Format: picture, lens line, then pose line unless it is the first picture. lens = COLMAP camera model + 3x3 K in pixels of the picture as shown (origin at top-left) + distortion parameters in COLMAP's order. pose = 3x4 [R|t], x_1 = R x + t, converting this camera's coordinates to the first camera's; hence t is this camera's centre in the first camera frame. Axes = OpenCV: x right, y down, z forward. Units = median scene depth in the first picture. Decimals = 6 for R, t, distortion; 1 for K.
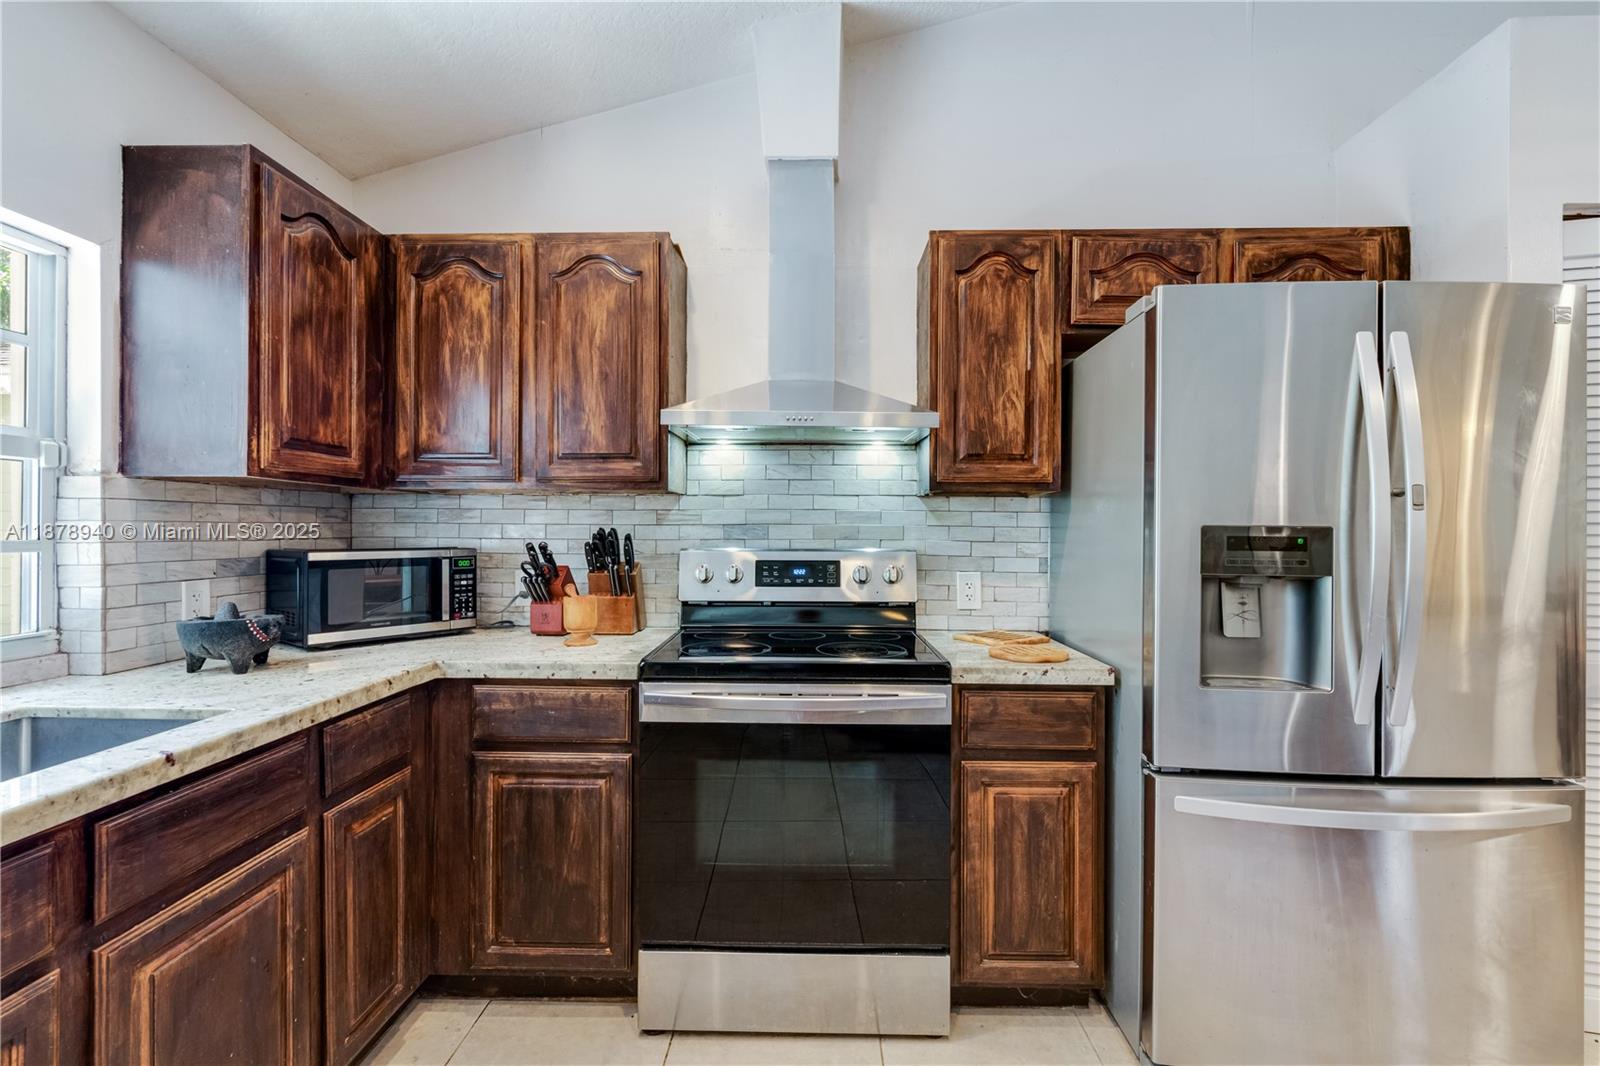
lens RADIAL K [[721.6, 0, 798.4], [0, 721.6, 526.1], [0, 0, 1]] dist [0.002275, 0.000369]
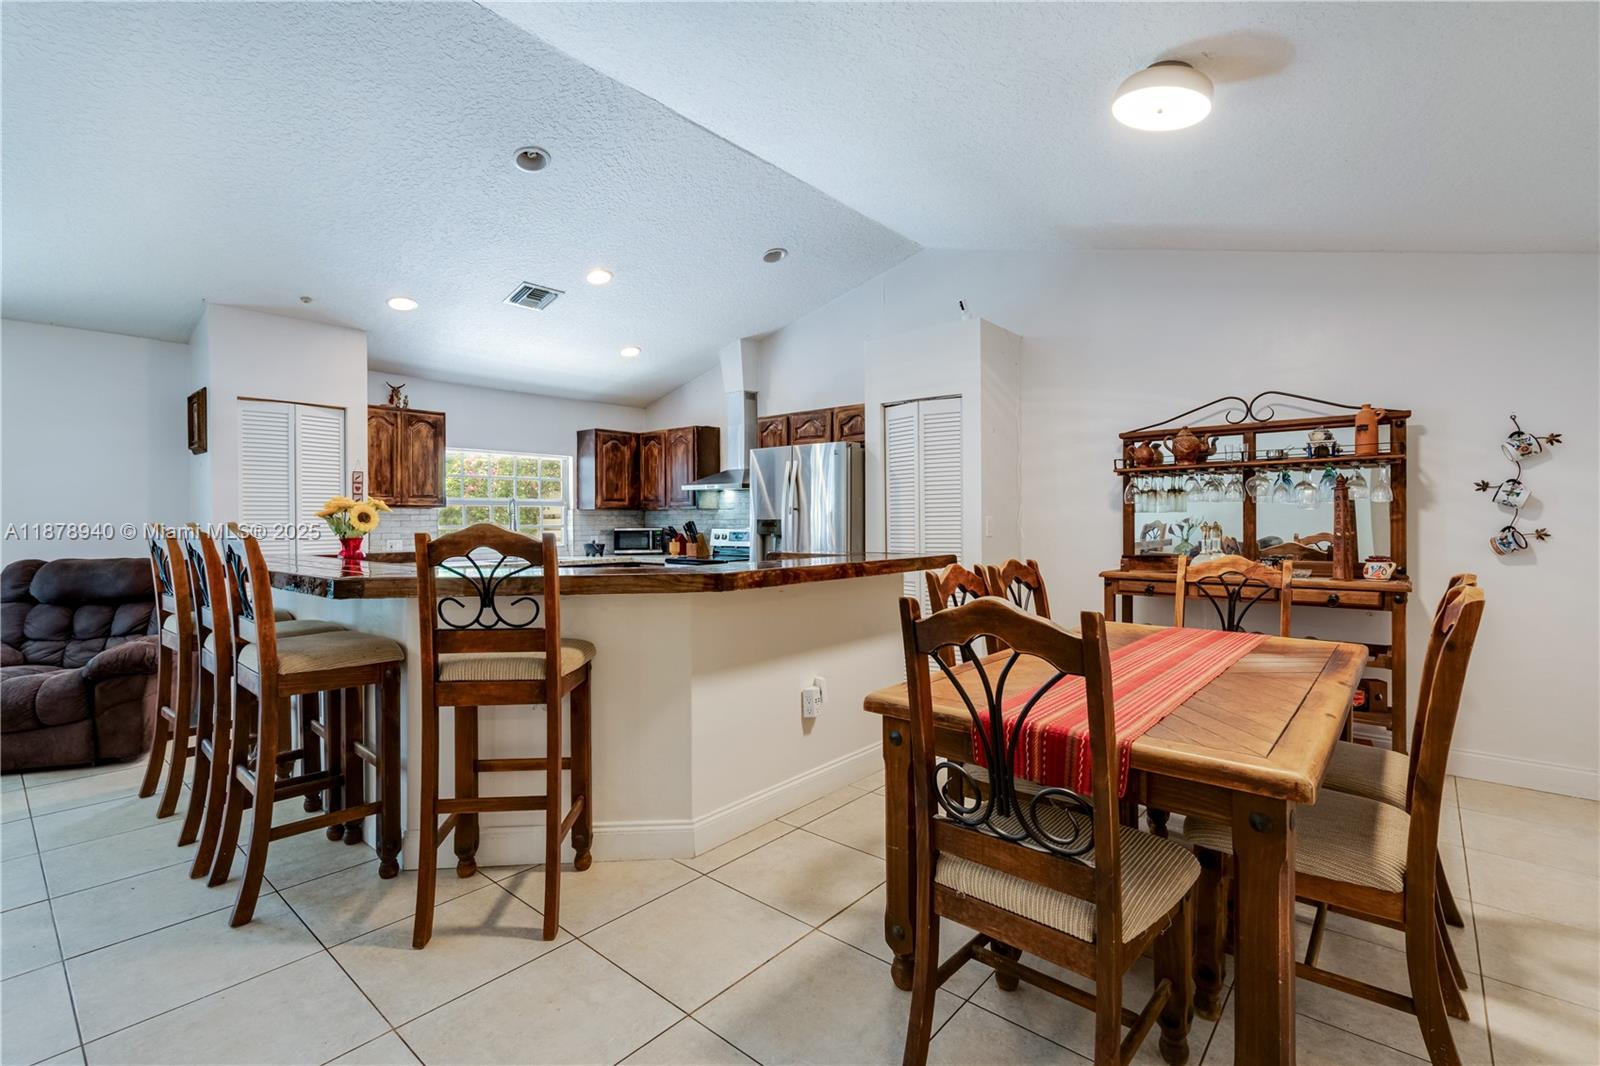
lens RADIAL K [[721.6, 0, 791.4], [0, 721.6, 526.7], [0, 0, 1]] dist [0.002275, 0.000369]
pose [[0.771640, -0.001554, -0.636057, 2.153508], [0.009727, 0.999909, 0.009357, 0.001987], [0.635985, -0.013407, 0.771585, -1.159773]]
